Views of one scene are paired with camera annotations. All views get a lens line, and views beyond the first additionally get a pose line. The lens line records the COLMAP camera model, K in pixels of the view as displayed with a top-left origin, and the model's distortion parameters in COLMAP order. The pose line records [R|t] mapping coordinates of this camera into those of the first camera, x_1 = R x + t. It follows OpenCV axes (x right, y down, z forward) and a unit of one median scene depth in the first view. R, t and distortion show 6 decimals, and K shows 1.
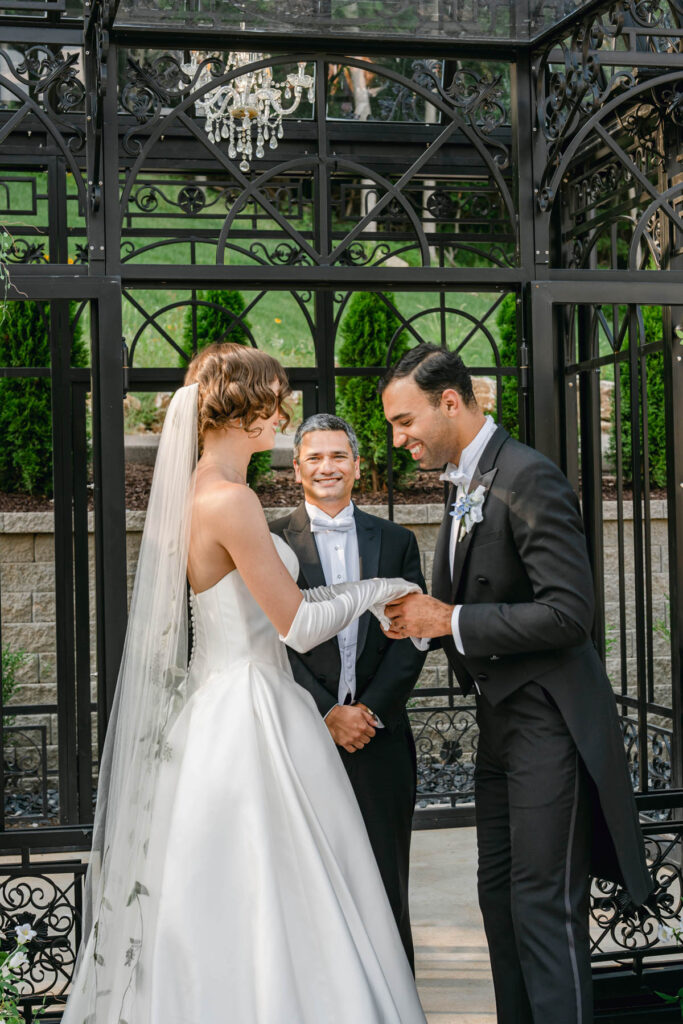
lens RADIAL K [[1517.3, 0, 341.5], [0, 1517.3, 512.0], [0, 0, 1]] dist [-0.008949, 0.051950]
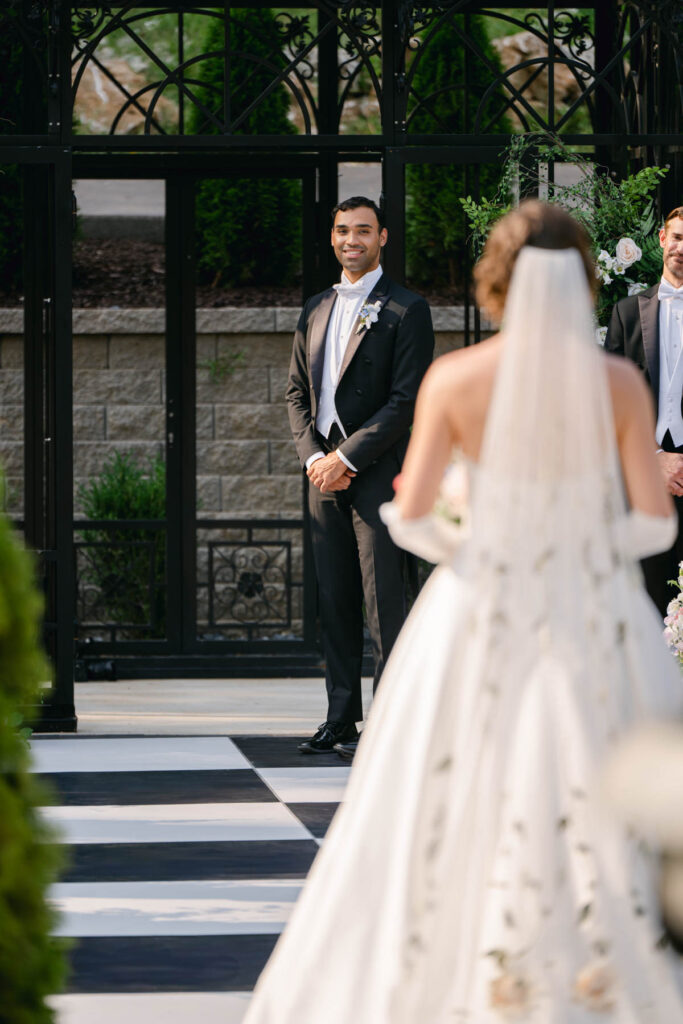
lens RADIAL K [[5788.7, 0, 341.5], [0, 5788.7, 512.0], [0, 0, 1]] dist [-0.443054, -6.370202]
pose [[0.990431, 0.023206, -0.136046, 0.393266], [-0.017568, 0.998942, 0.042500, -0.024926], [0.136888, -0.039703, 0.989791, -1.999862]]
